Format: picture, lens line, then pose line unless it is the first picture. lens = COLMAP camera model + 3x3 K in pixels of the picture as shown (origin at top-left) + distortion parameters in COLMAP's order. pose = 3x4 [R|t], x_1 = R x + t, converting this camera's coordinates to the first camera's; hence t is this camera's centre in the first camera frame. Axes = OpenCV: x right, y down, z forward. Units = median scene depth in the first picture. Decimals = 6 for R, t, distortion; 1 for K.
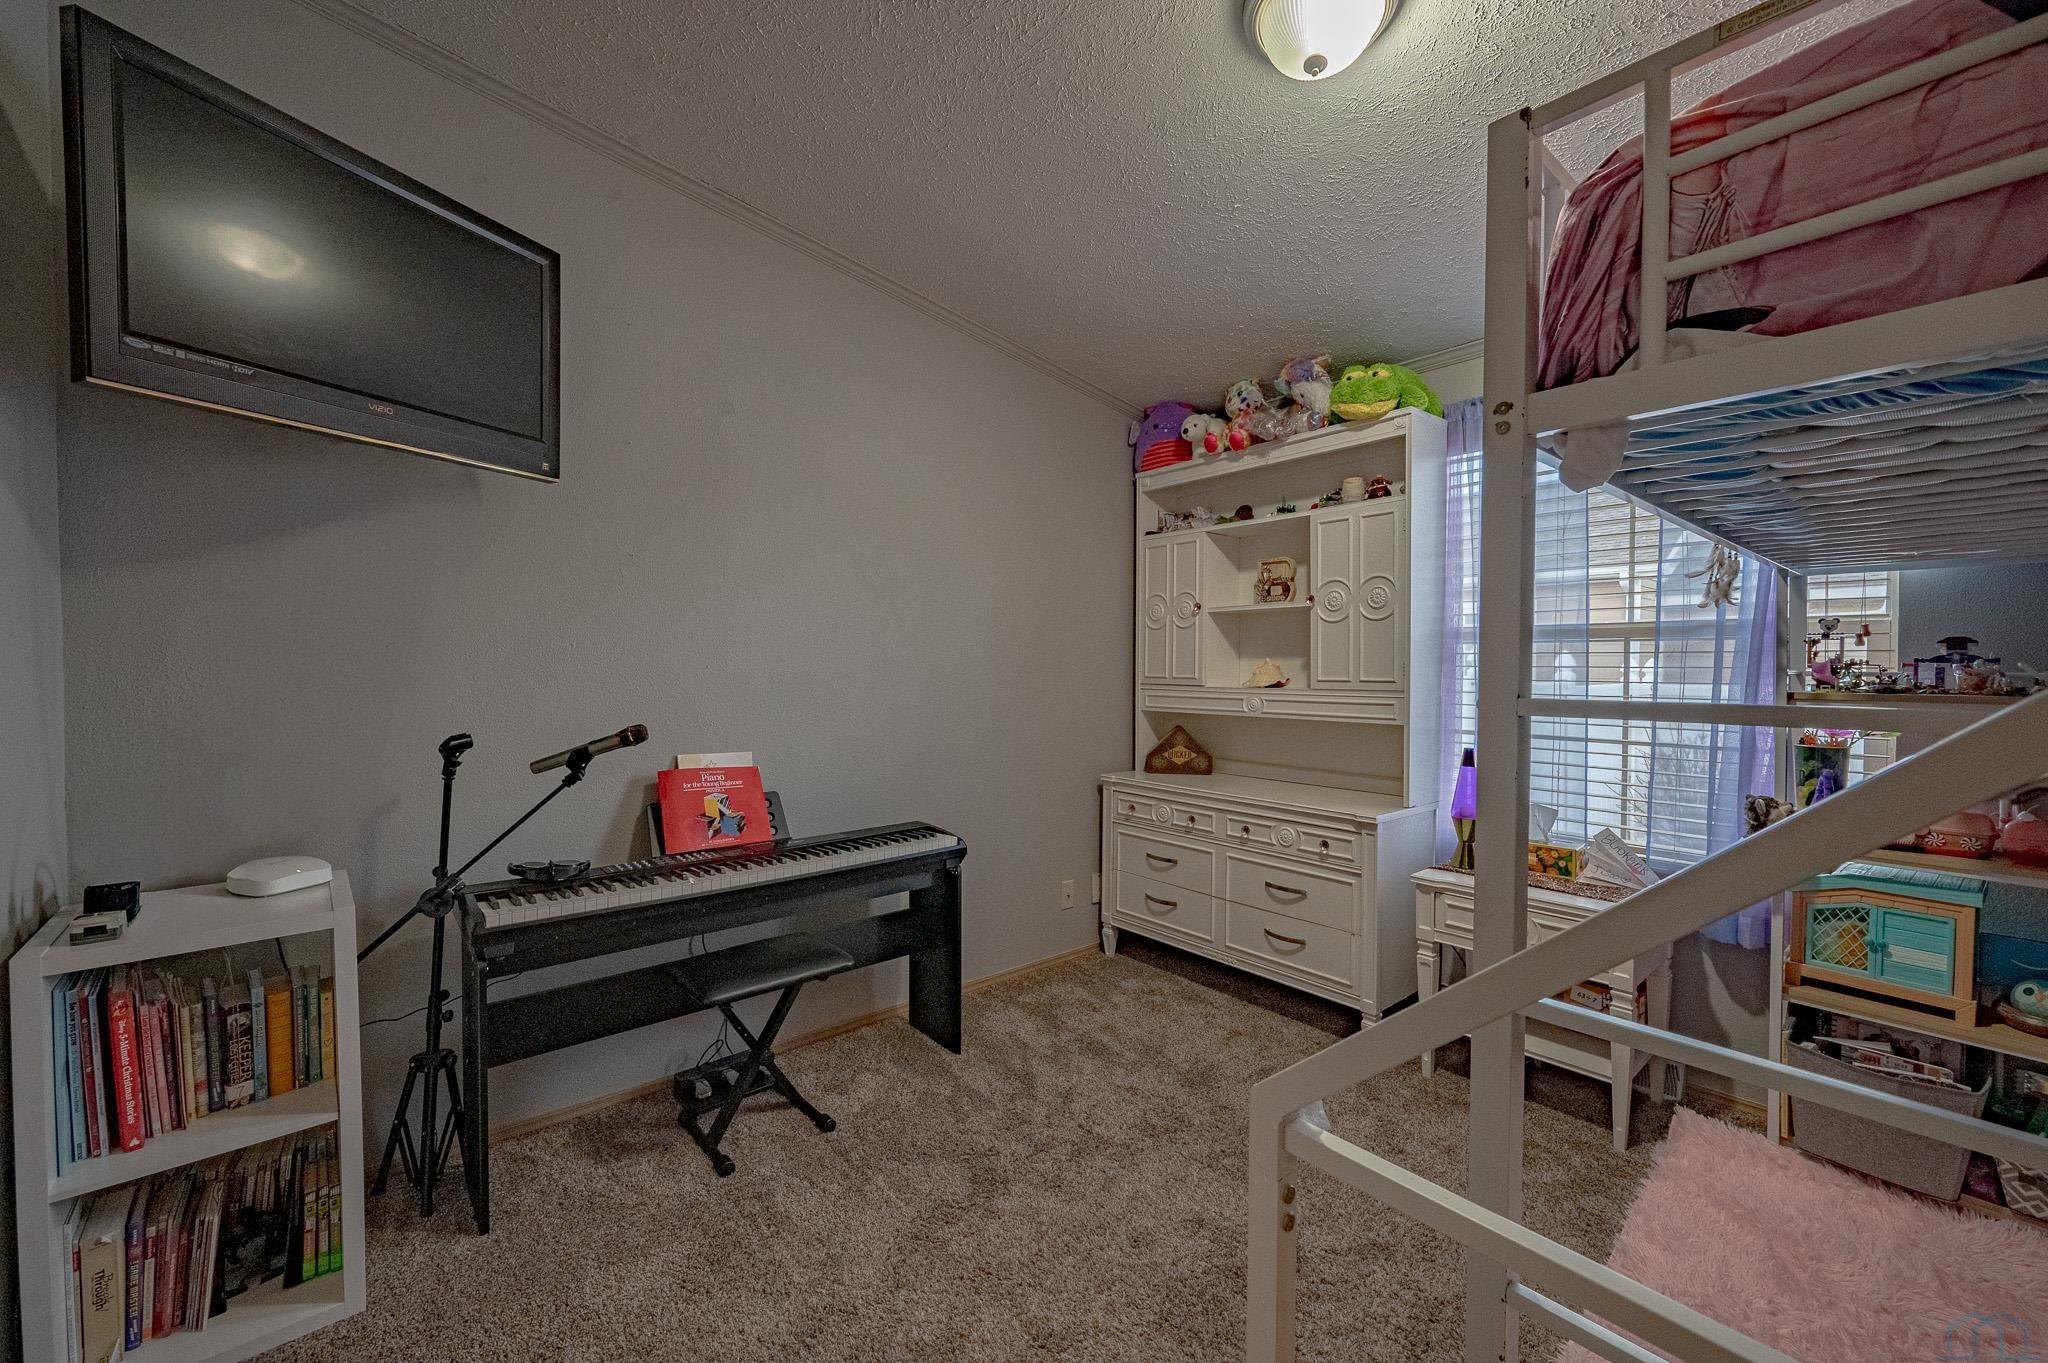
lens RADIAL K [[803.1, 0, 1021.3], [0, 803.1, 681.8], [0, 0, 1]] dist [-0.000611, 0.000387]
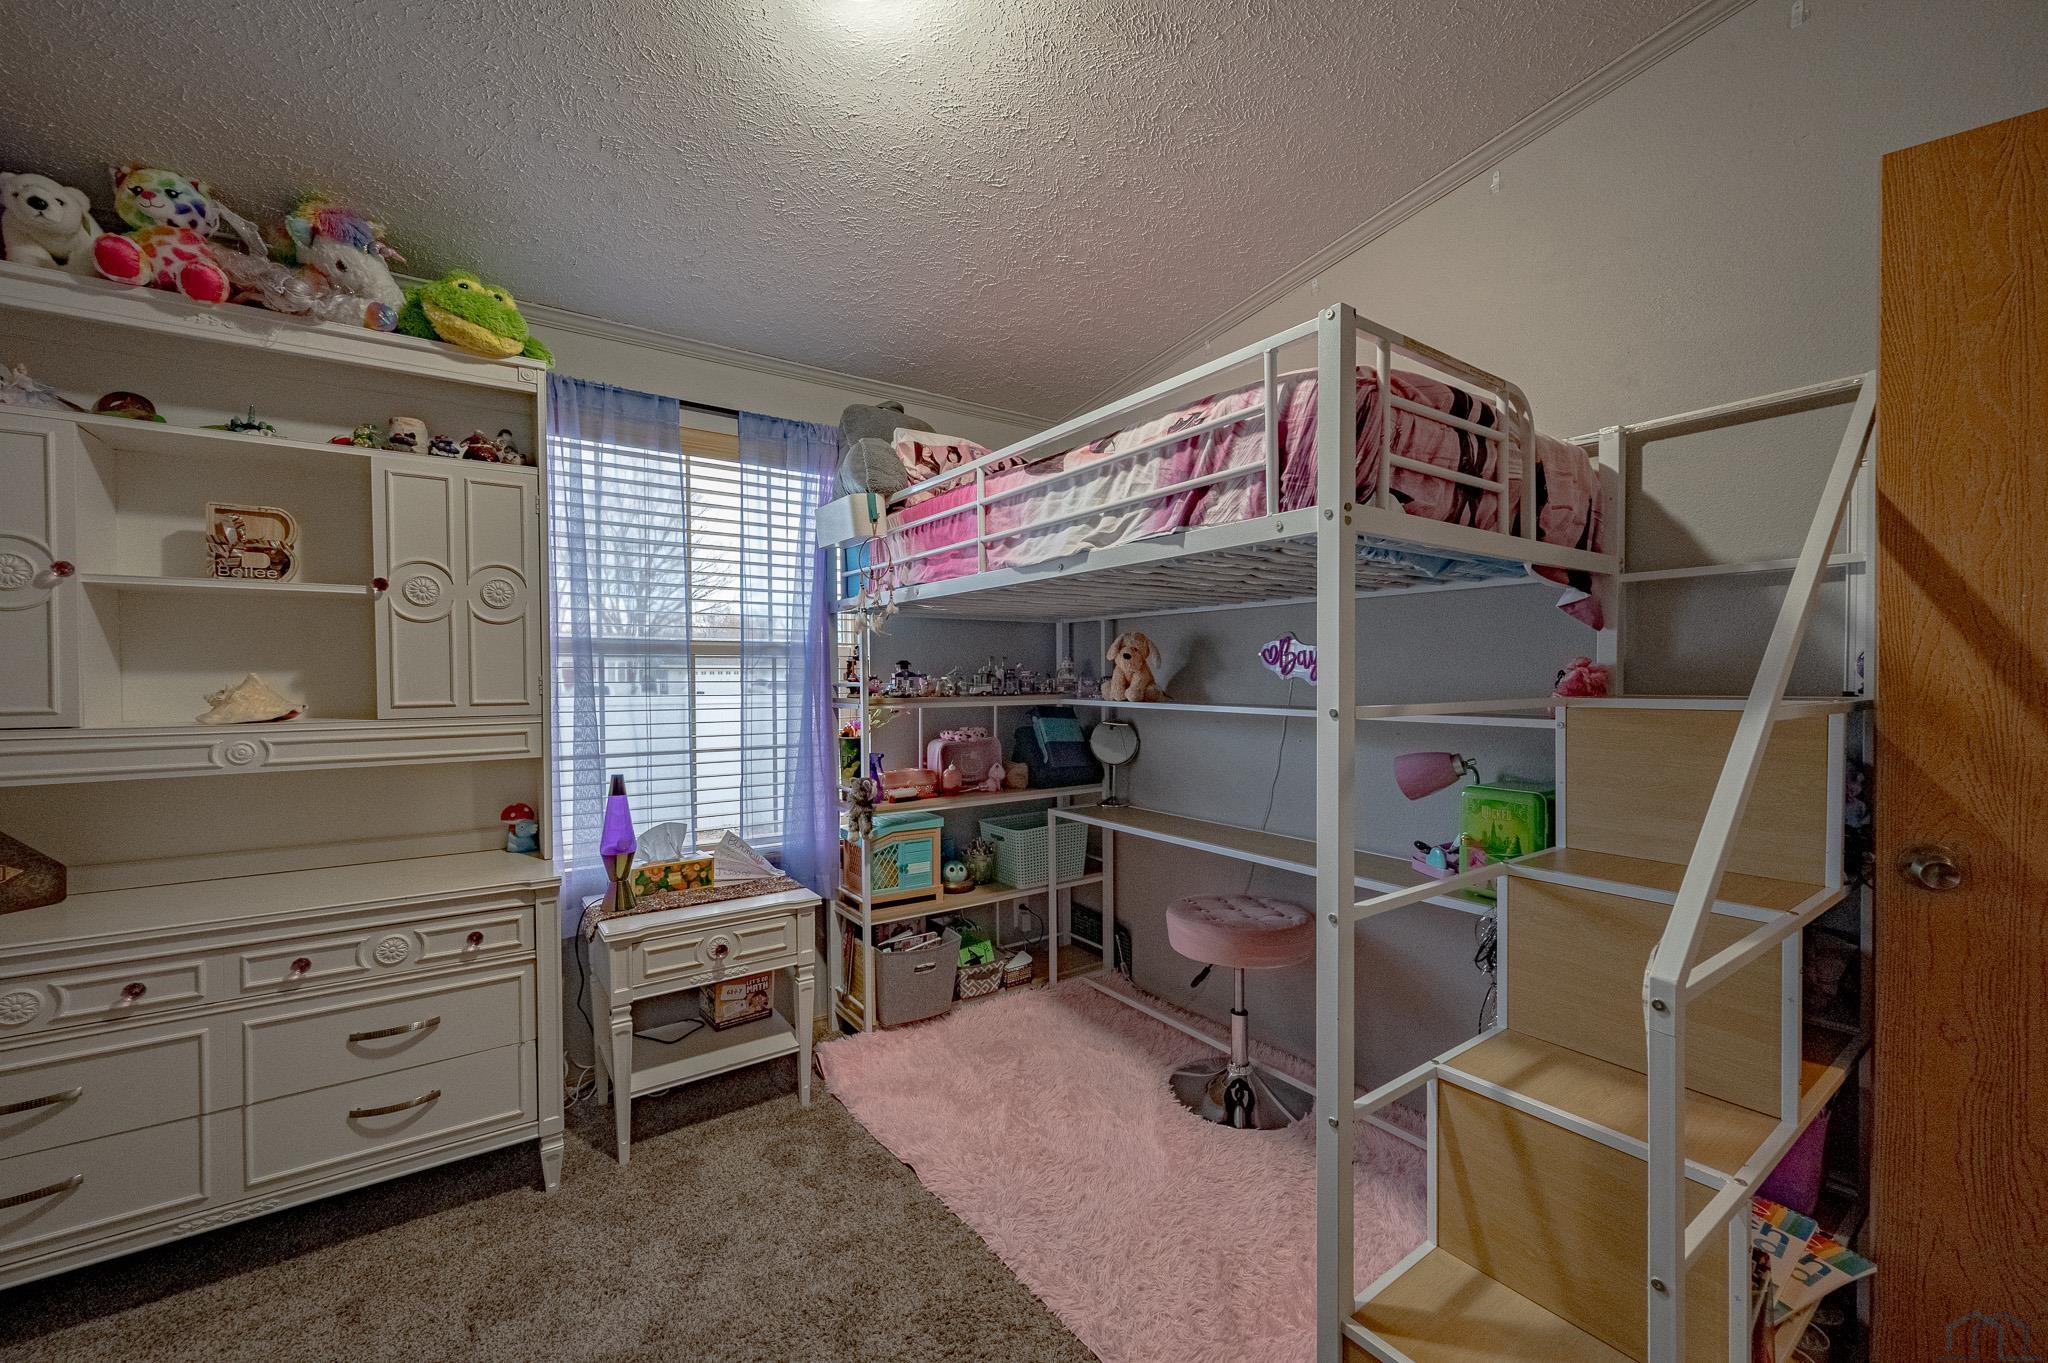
lens RADIAL K [[803.1, 0, 1022.4], [0, 803.1, 686.9], [0, 0, 1]] dist [-0.000611, 0.000387]
pose [[0.088555, -0.018419, 0.995901, -0.255772], [0.024859, 0.999558, 0.016276, -0.015856], [-0.995761, 0.023316, 0.088974, 0.417914]]
